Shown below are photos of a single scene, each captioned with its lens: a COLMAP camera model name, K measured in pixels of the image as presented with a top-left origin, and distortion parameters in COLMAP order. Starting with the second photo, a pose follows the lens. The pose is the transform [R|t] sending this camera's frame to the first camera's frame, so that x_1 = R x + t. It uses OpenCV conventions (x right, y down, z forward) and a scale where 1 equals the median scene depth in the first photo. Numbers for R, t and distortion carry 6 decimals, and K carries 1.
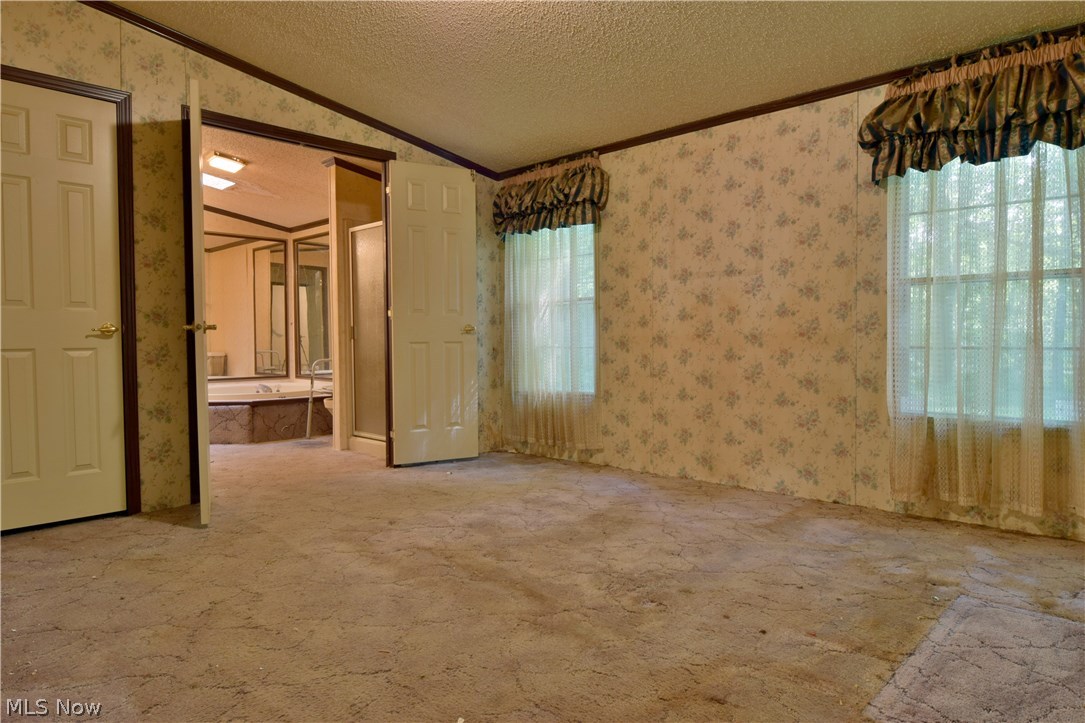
lens RADIAL K [[657.8, 0, 538.6], [0, 657.8, 362.6], [0, 0, 1]] dist [-0.010245, -0.007799]
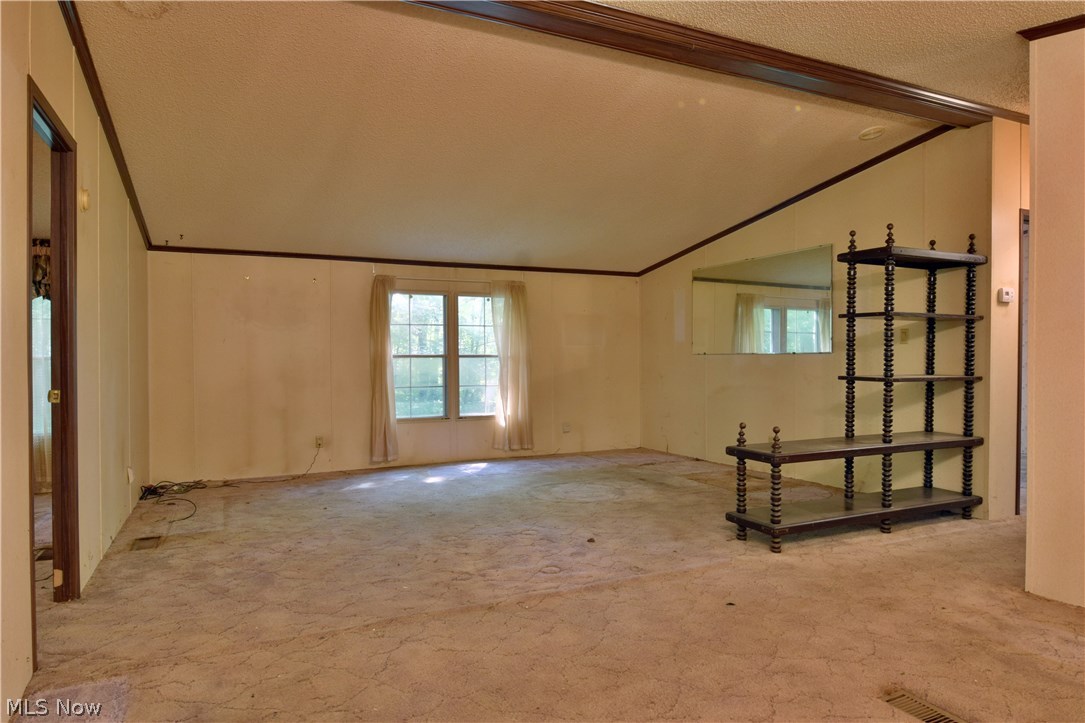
lens RADIAL K [[657.8, 0, 538.6], [0, 657.8, 362.6], [0, 0, 1]] dist [-0.010245, -0.007799]
pose [[0.361384, 0.000774, 0.932417, -0.446381], [0.037082, 0.999197, -0.015202, -0.032229], [-0.931680, 0.040070, 0.361065, -0.759168]]
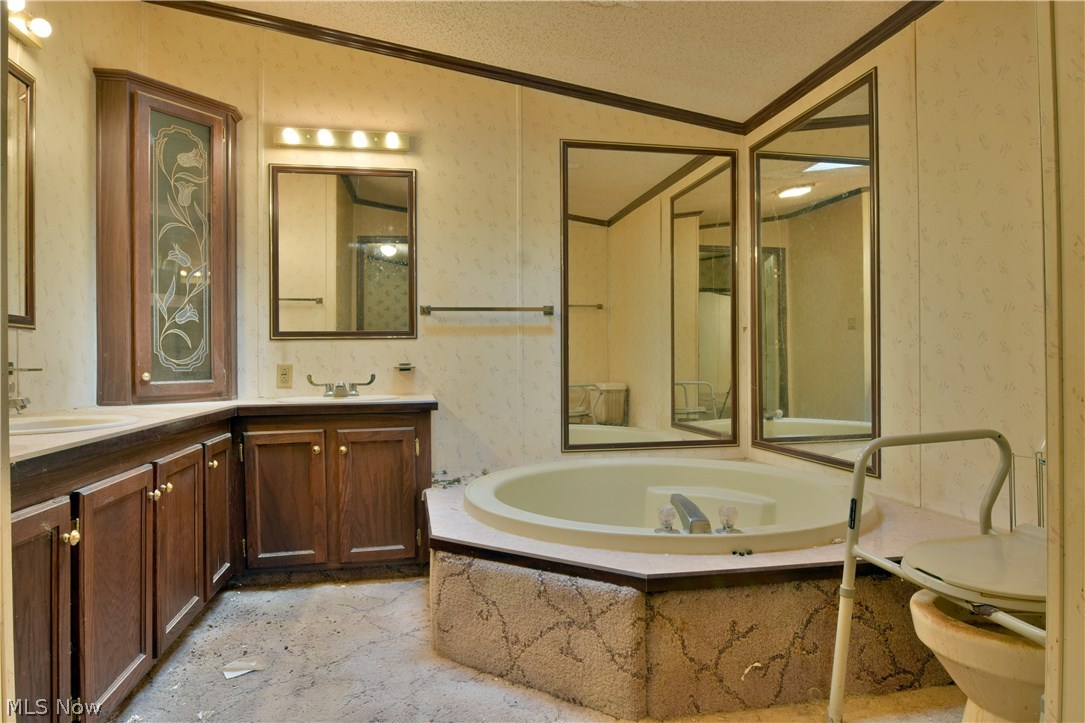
lens RADIAL K [[657.8, 0, 538.6], [0, 657.8, 362.6], [0, 0, 1]] dist [-0.010245, -0.007799]
pose [[0.813453, -0.000640, -0.581631, -0.442626], [-0.018922, 0.999441, -0.027564, -0.038937], [0.581323, 0.033427, 0.812986, 1.059453]]
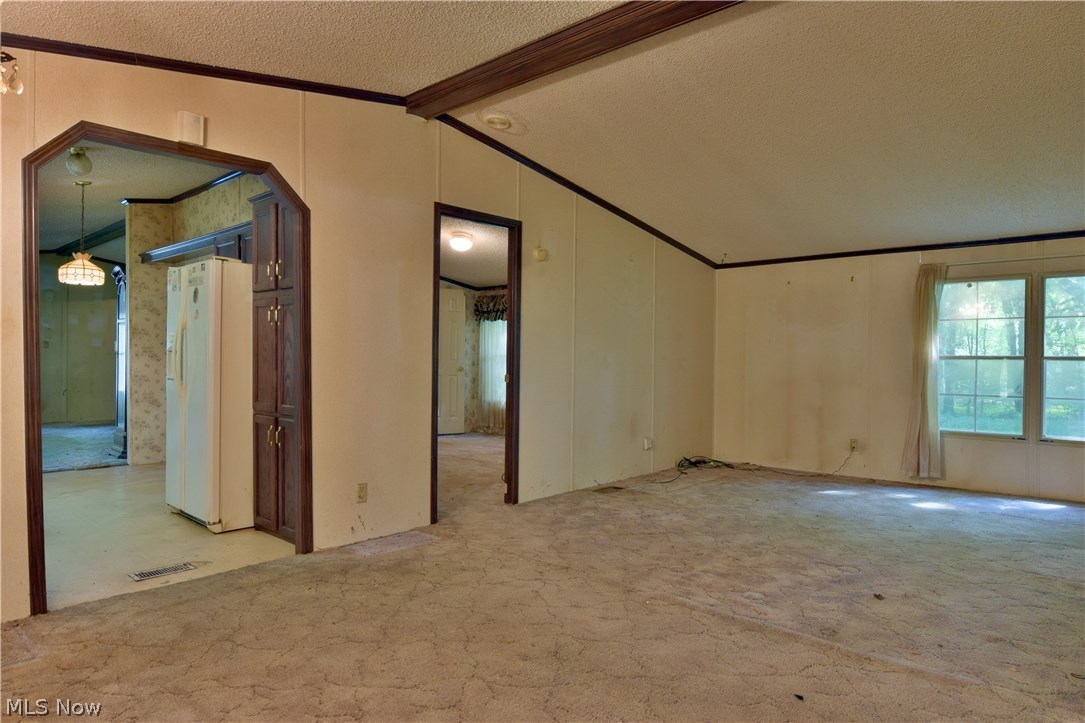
lens RADIAL K [[657.8, 0, 538.6], [0, 657.8, 362.6], [0, 0, 1]] dist [-0.010245, -0.007799]
pose [[0.999601, 0.017612, 0.022074, 0.105661], [-0.016972, 0.999440, -0.028848, -0.019494], [-0.022570, 0.028462, 0.999340, -1.237849]]
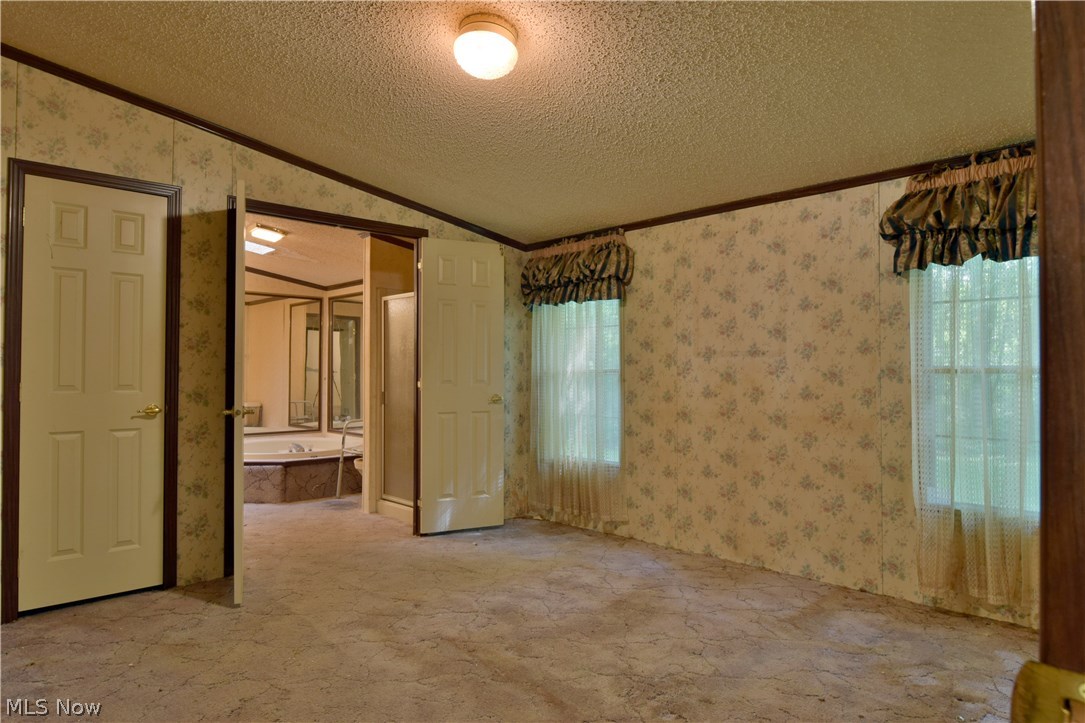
lens RADIAL K [[656.0, 0, 539.0], [0, 656.0, 362.1], [0, 0, 1]] dist [-0.013177, -0.004956]
pose [[0.999019, 0.007284, -0.043679, 0.005664], [-0.009590, 0.998557, -0.052830, -0.067039], [0.043231, 0.053197, 0.997648, -0.018557]]
